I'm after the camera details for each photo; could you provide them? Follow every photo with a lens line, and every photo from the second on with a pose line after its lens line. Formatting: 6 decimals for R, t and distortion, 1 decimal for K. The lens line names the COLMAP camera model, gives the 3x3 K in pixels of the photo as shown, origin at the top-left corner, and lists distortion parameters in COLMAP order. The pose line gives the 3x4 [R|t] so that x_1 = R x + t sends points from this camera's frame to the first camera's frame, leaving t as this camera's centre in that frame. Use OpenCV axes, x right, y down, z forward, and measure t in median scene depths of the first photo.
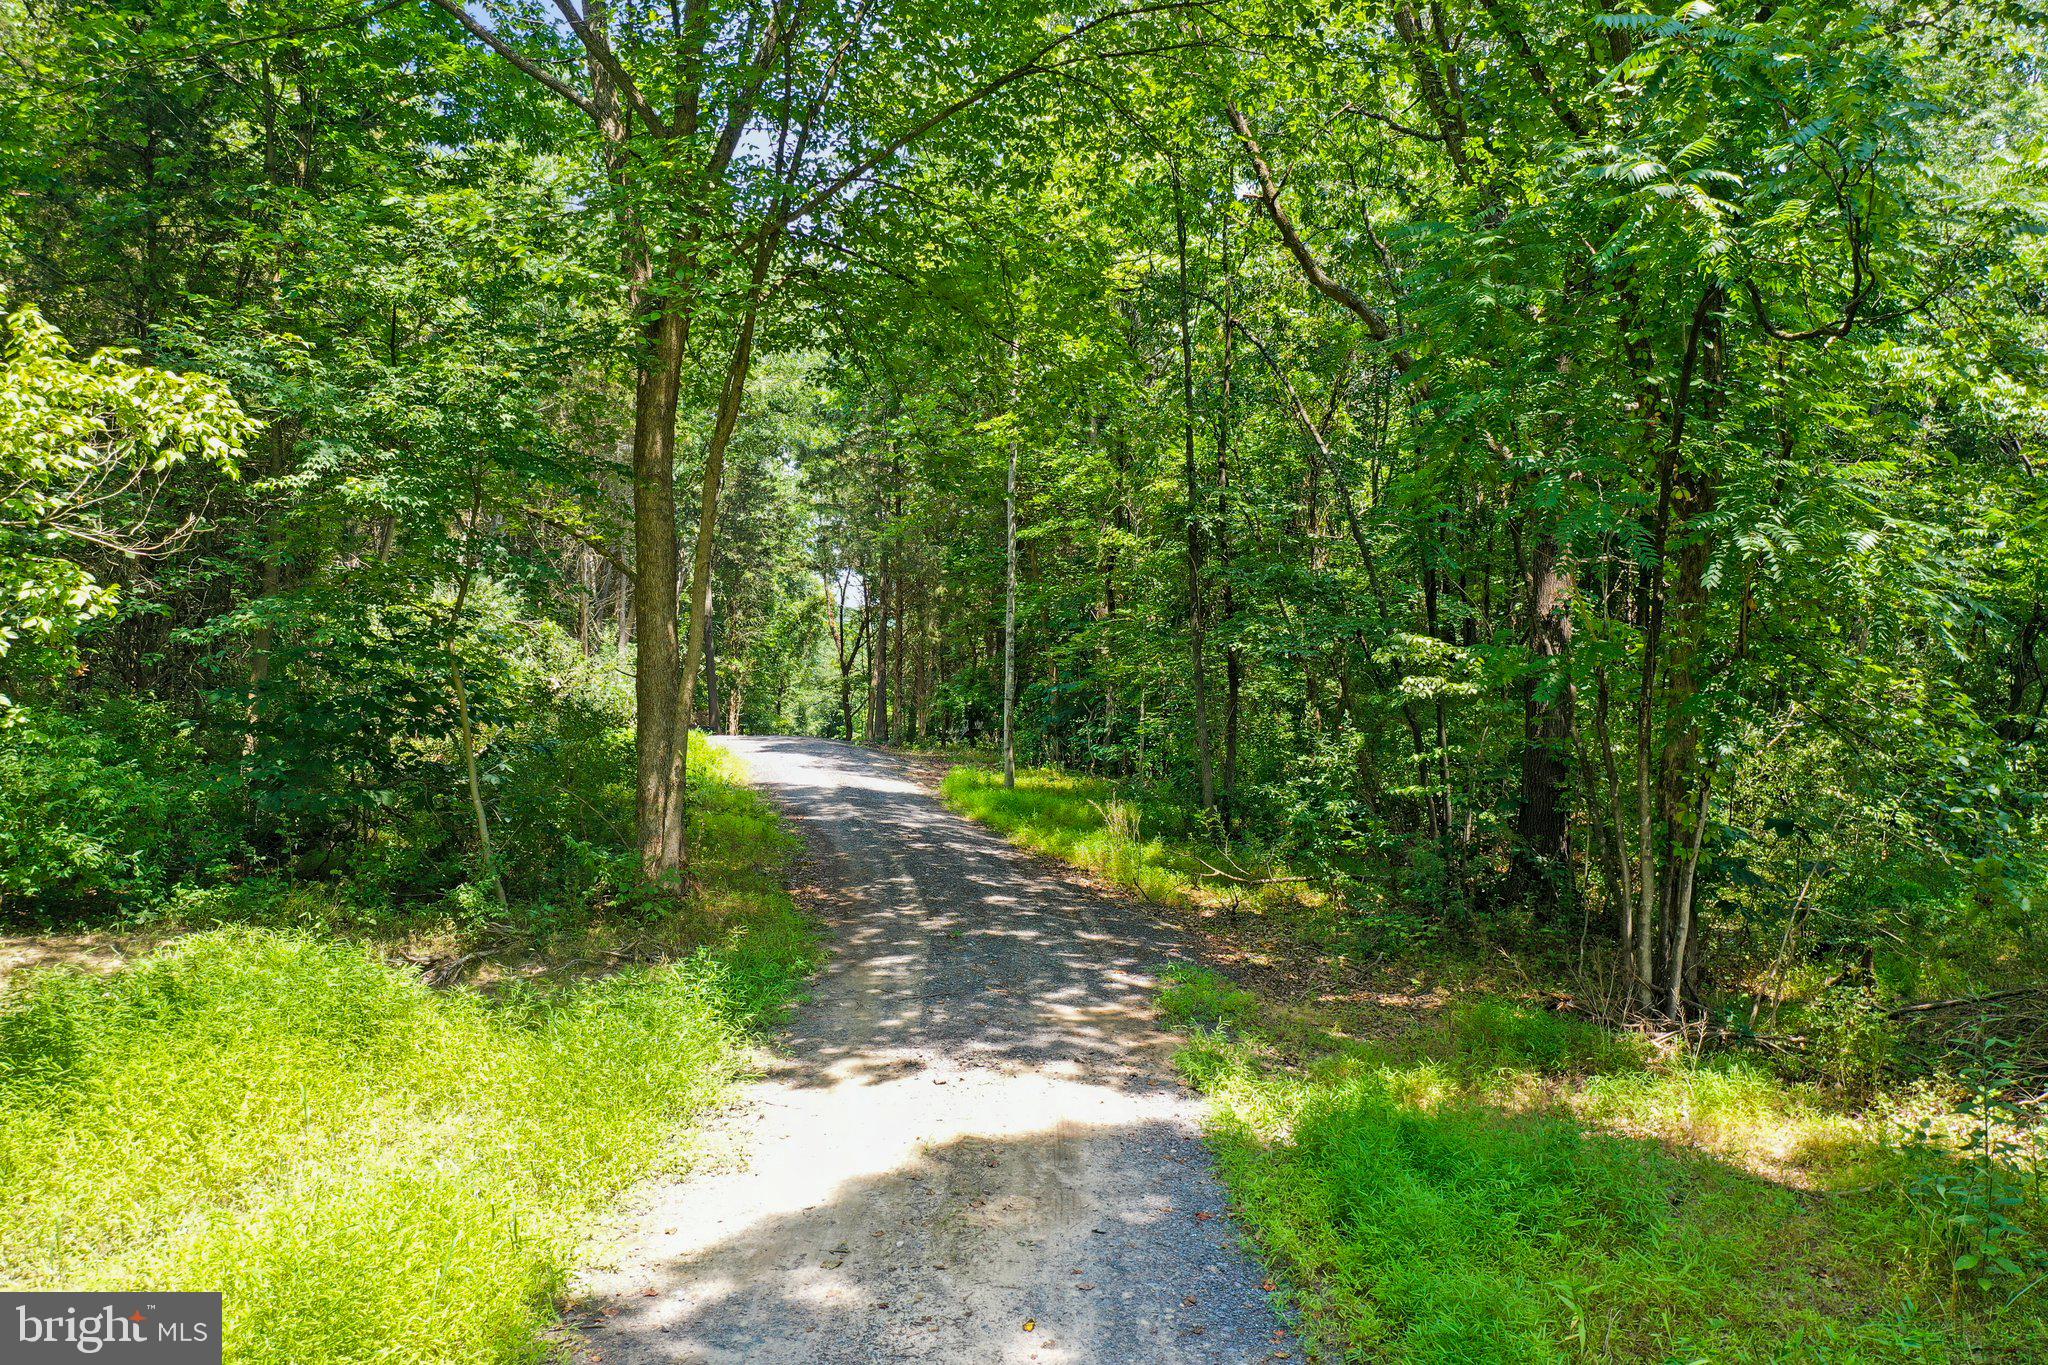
lens RADIAL K [[1625.1, 0, 1023.1], [0, 1625.1, 682.4], [0, 0, 1]] dist [0.009393, 0.001683]
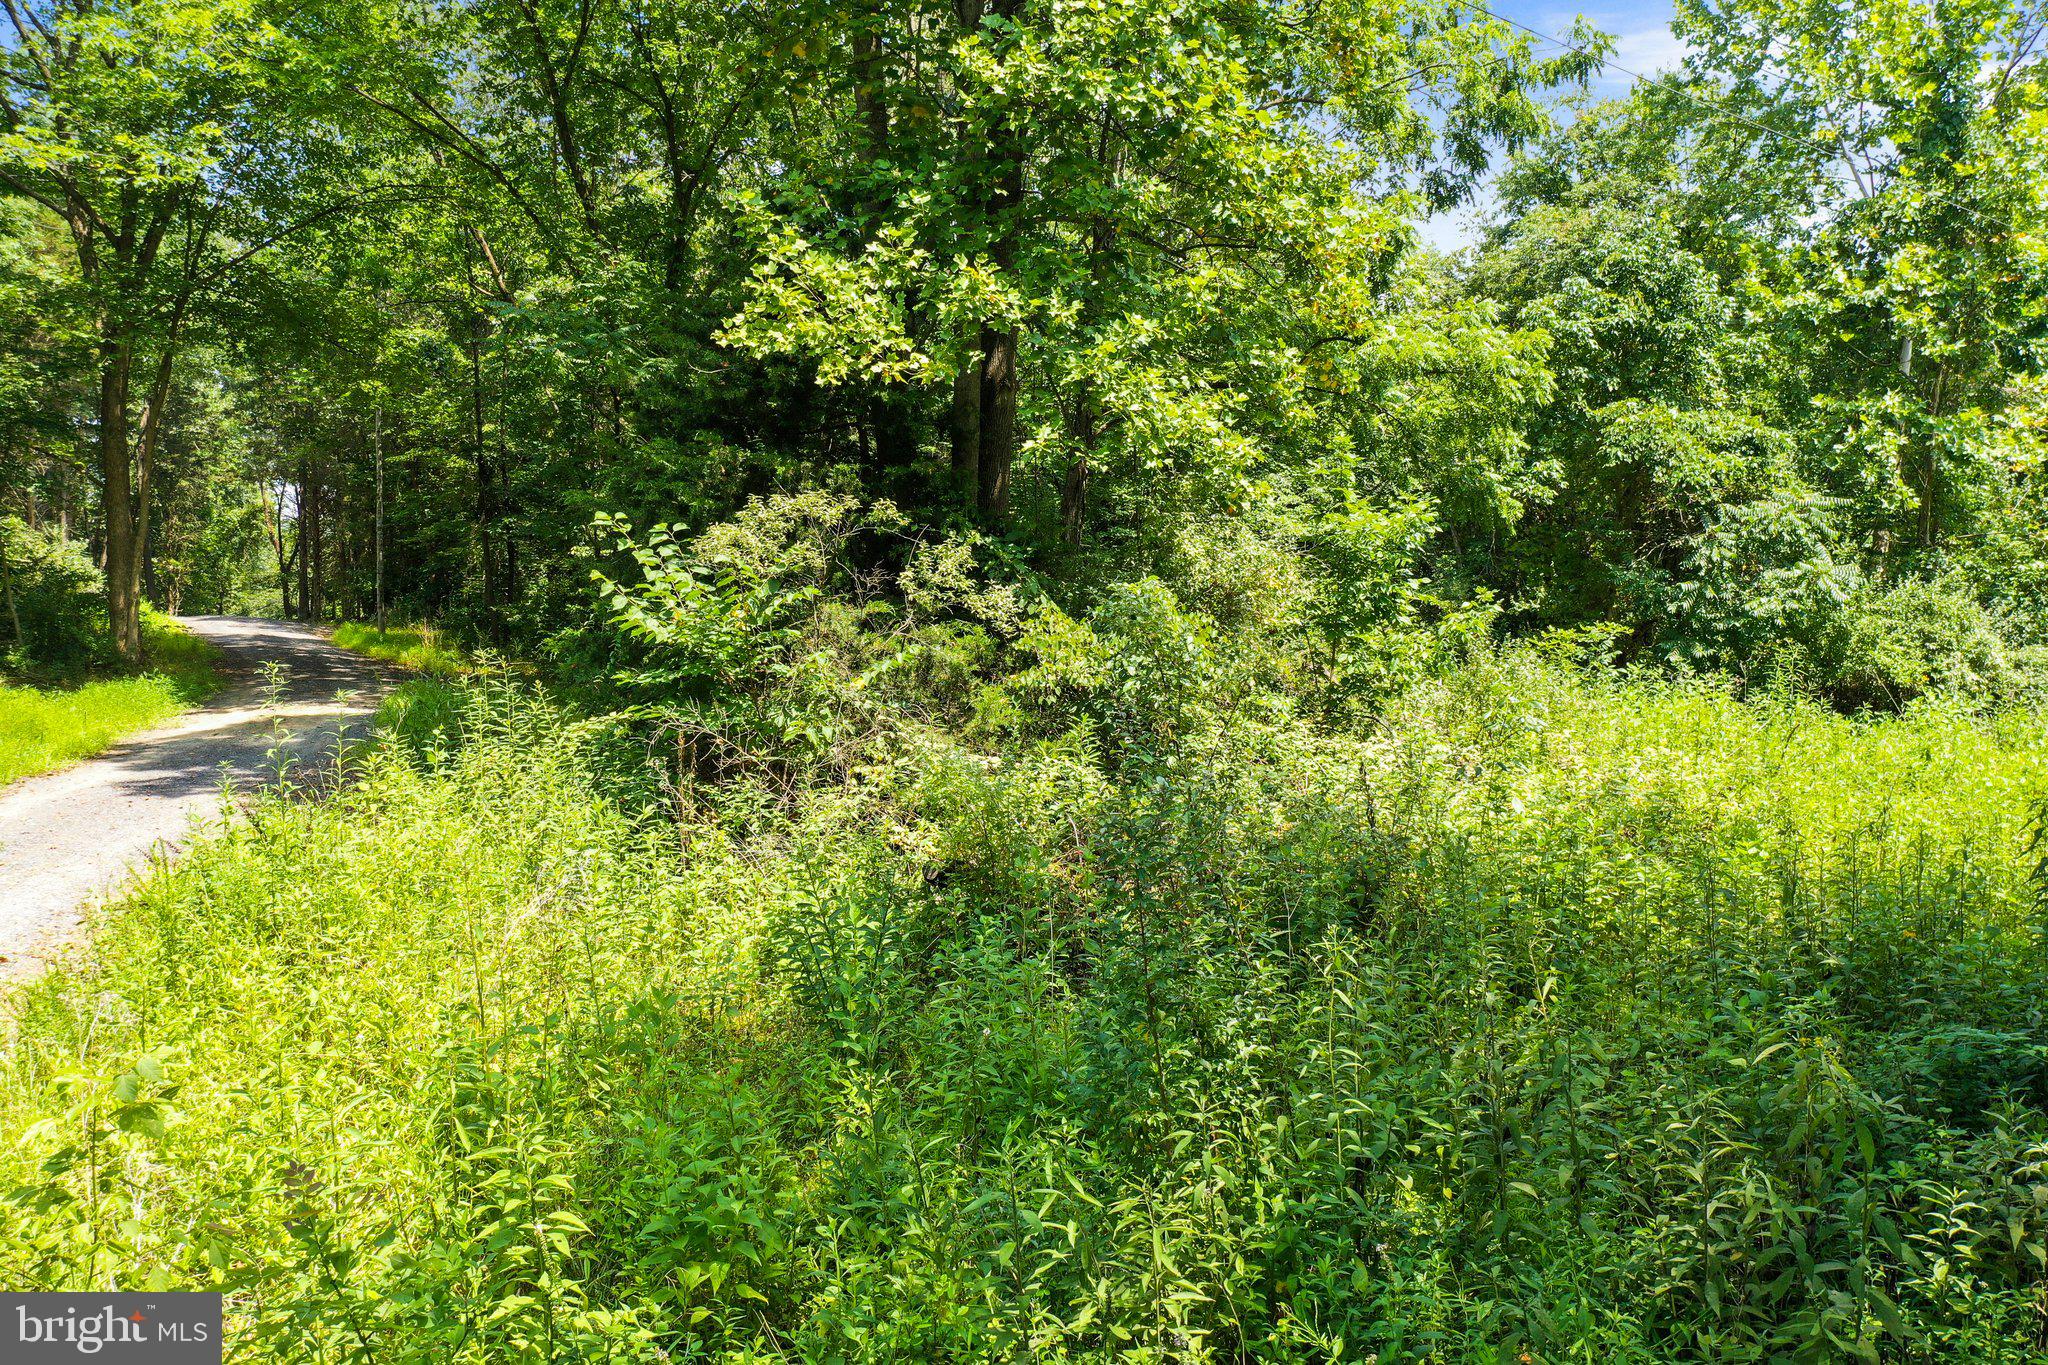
lens RADIAL K [[1625.1, 0, 1025.8], [0, 1625.1, 688.4], [0, 0, 1]] dist [0.009393, 0.001683]
pose [[0.953635, -0.021483, 0.300198, 0.042641], [0.005155, 0.998469, 0.055078, 0.015319], [-0.300921, -0.050977, 0.952286, -0.238744]]
